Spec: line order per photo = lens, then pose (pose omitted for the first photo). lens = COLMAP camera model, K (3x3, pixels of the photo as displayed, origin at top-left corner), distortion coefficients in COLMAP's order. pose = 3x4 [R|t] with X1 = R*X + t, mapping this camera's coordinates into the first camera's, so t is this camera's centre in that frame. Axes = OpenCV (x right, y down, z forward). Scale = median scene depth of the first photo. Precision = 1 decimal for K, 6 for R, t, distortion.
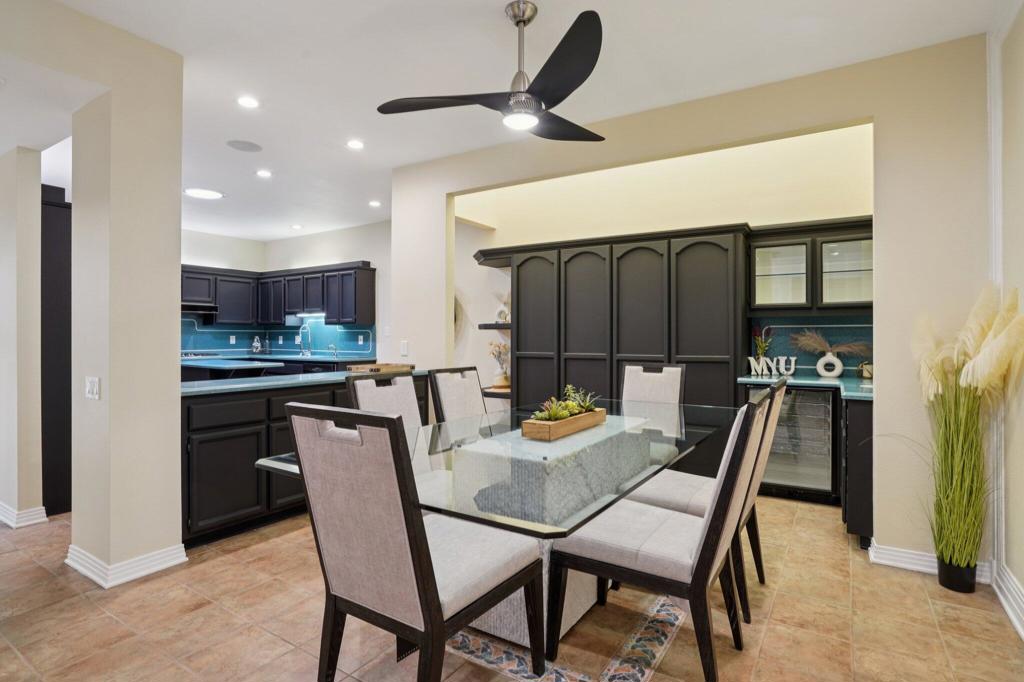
lens RADIAL K [[519.6, 0, 508.9], [0, 519.6, 333.7], [0, 0, 1]] dist [-0.041128, 0.000124]
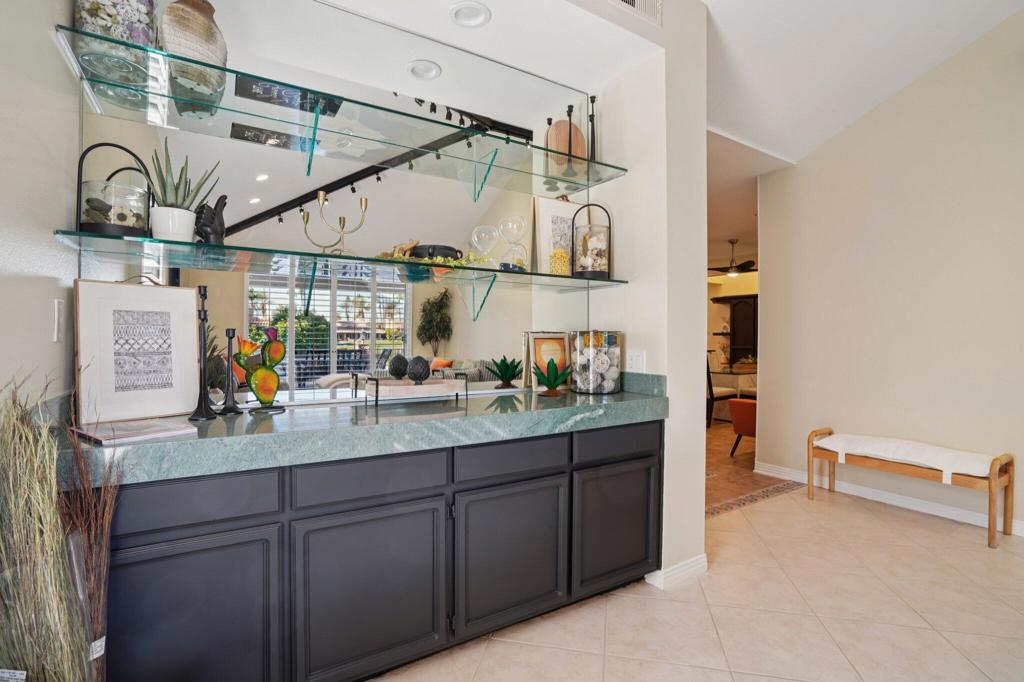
lens RADIAL K [[472.7, 0, 506.4], [0, 472.7, 339.8], [0, 0, 1]] dist [-0.042121, 0.008007]
pose [[0.902914, 0.006655, -0.429770, 0.003108], [-0.003835, 0.999965, 0.007428, -0.002546], [0.429804, -0.005059, 0.902908, -1.511262]]
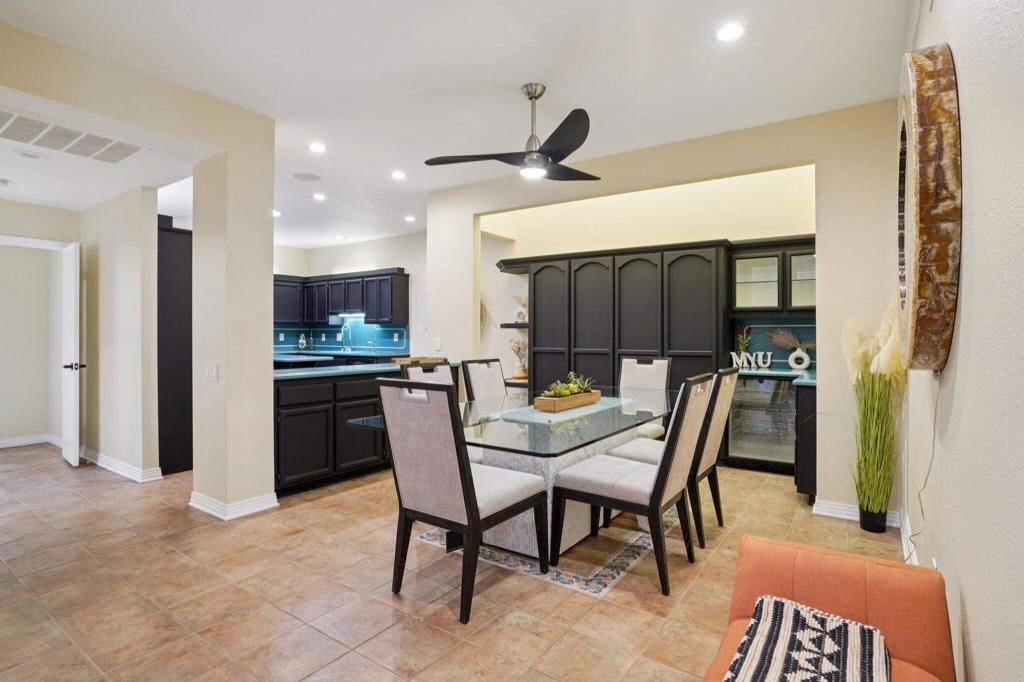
lens RADIAL K [[512.9, 0, 509.1], [0, 512.9, 330.7], [0, 0, 1]] dist [-0.047483, -0.000042]
pose [[0.999252, 0.000391, -0.038665, 0.007196], [-0.000466, 0.999998, -0.001941, -0.000806], [0.038664, 0.001958, 0.999250, -0.203301]]
